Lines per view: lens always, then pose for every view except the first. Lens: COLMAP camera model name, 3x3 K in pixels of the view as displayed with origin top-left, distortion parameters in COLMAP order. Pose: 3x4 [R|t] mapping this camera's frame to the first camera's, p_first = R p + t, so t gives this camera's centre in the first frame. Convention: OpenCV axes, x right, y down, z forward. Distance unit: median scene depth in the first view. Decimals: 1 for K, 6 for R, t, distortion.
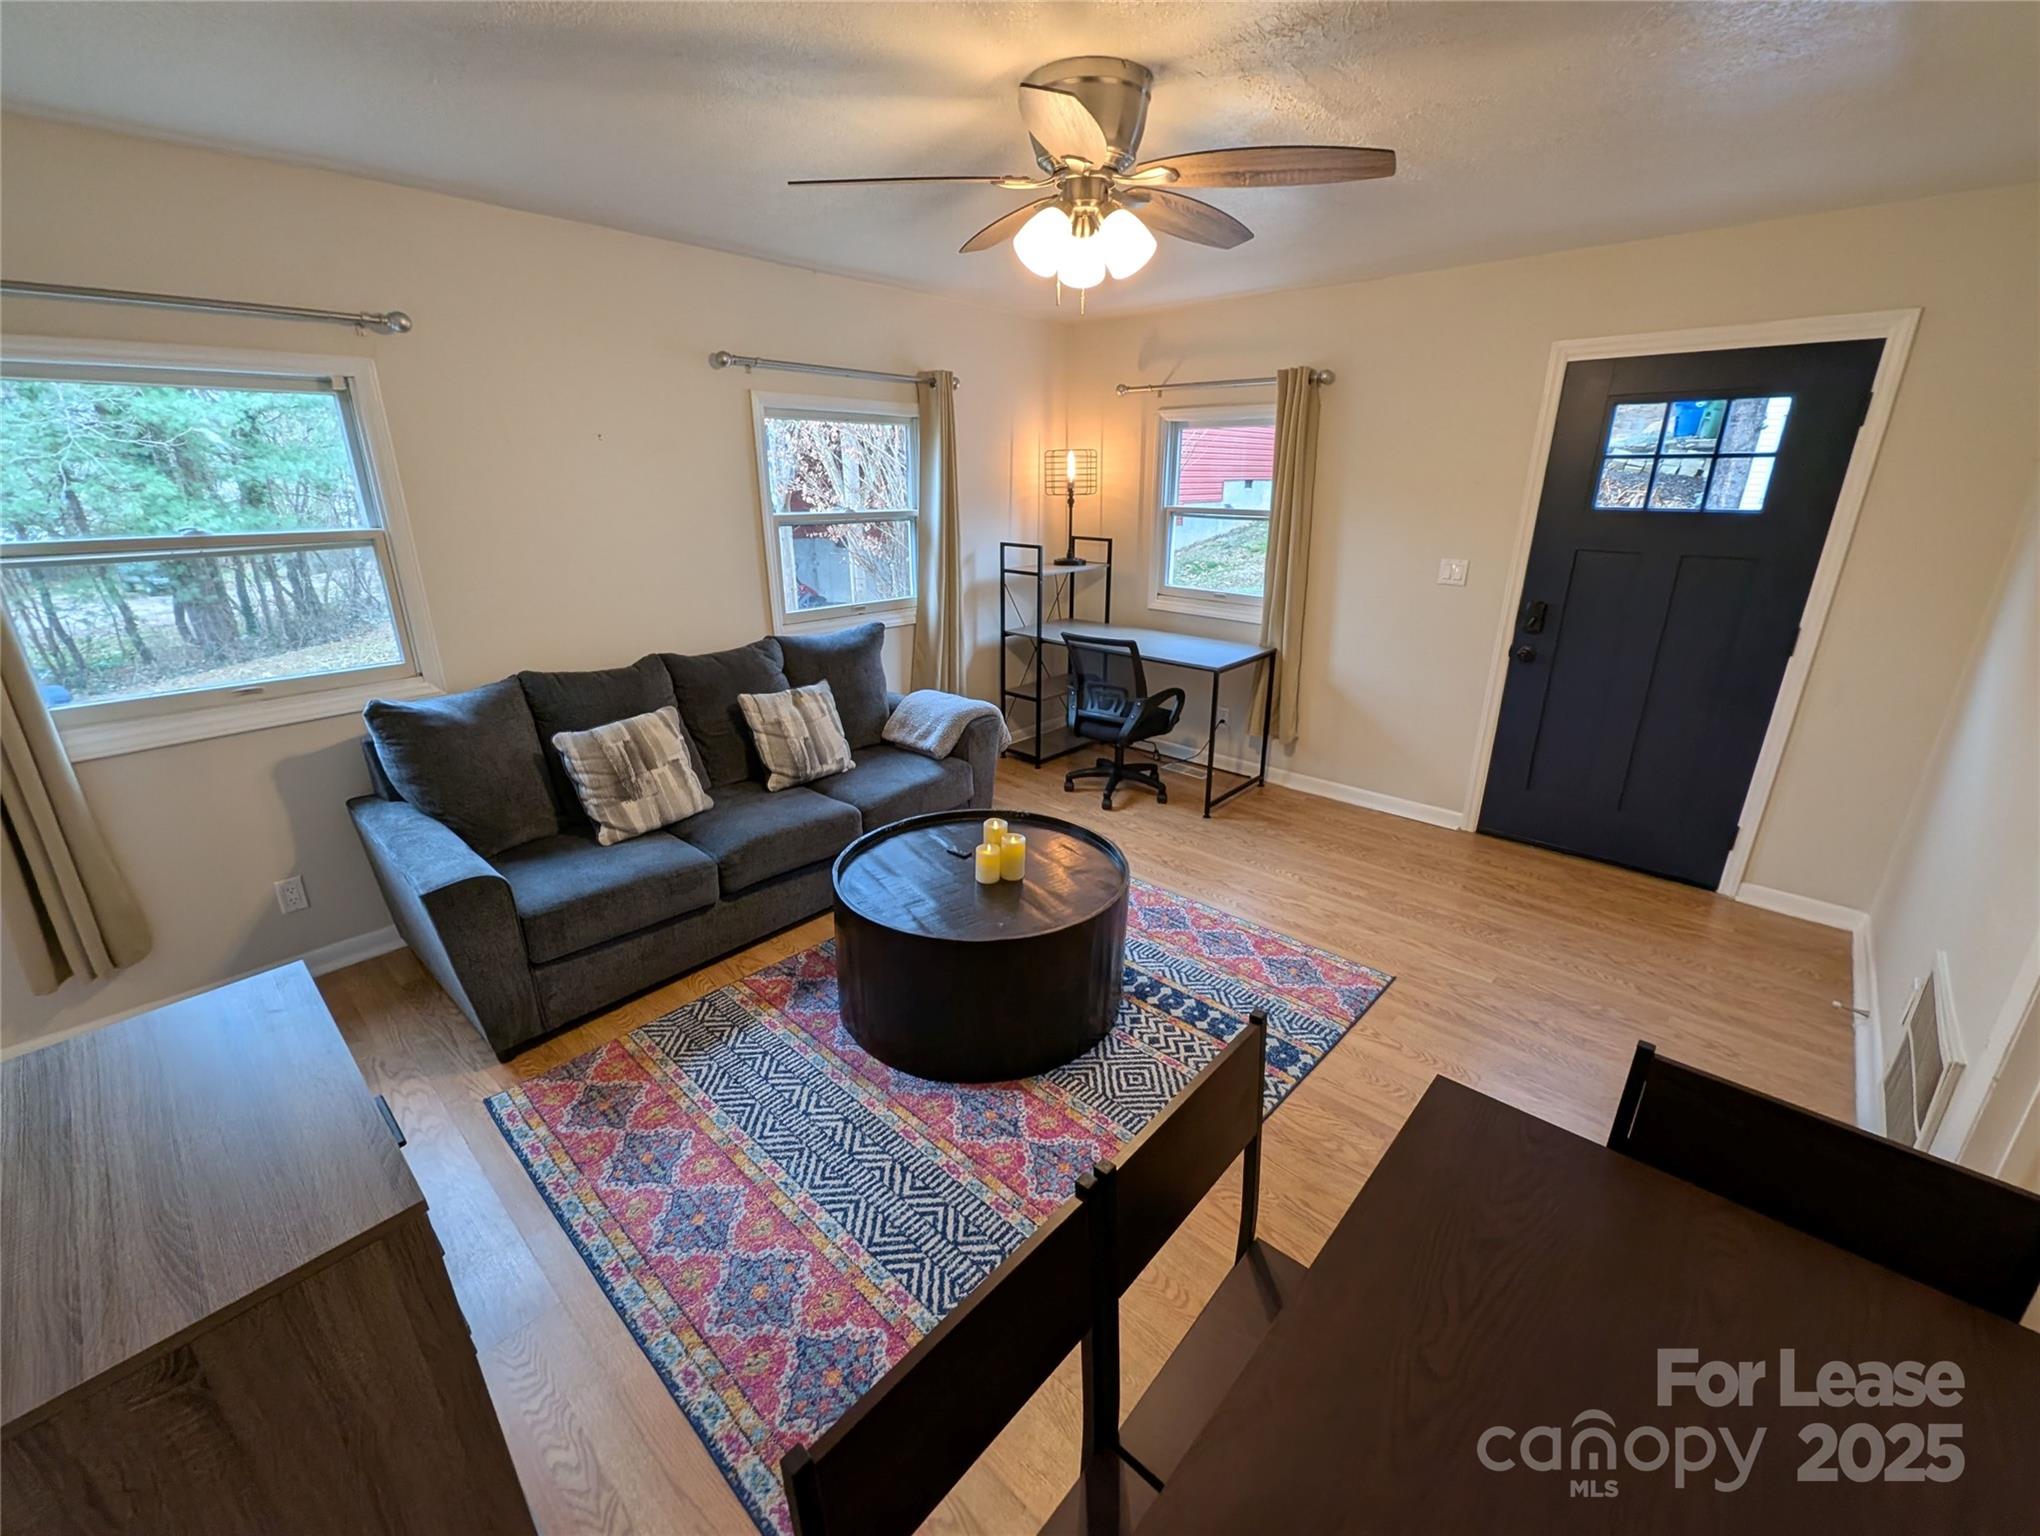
lens RADIAL K [[834.8, 0, 1021.3], [0, 834.8, 759.2], [0, 0, 1]] dist [0.000258, -0.000293]
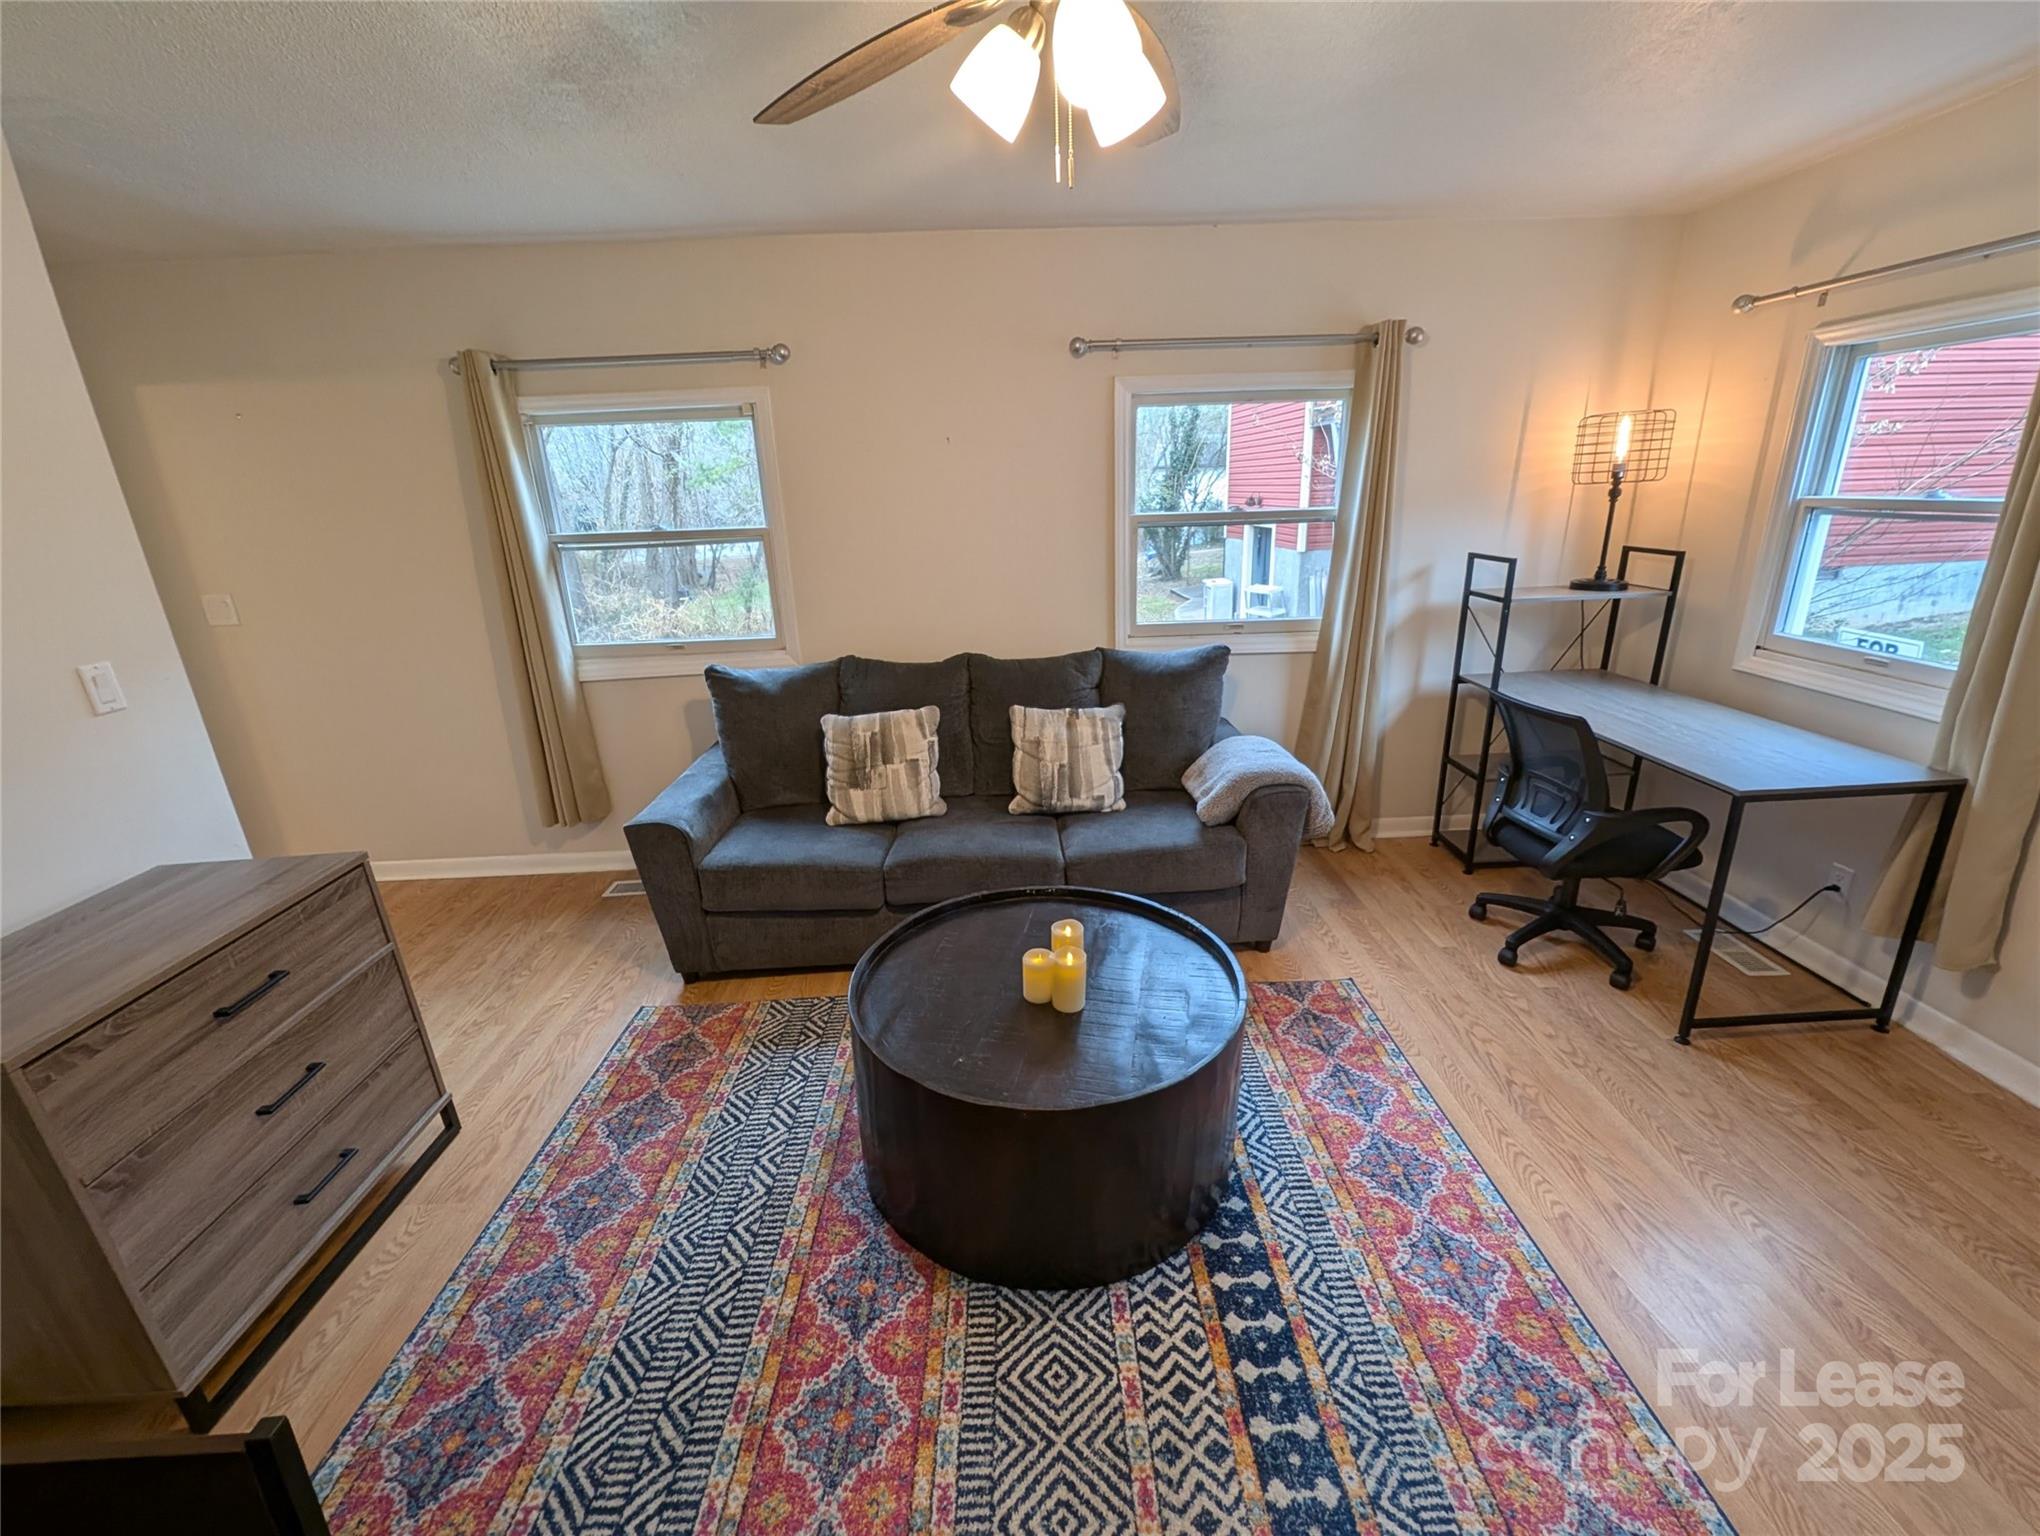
lens RADIAL K [[834.8, 0, 1022.5], [0, 834.8, 762.9], [0, 0, 1]] dist [0.000258, -0.000293]
pose [[0.698555, 0.198579, -0.687450, 0.308343], [-0.198552, 0.976787, 0.080399, -0.085933], [0.687458, 0.080331, 0.721768, 0.309962]]
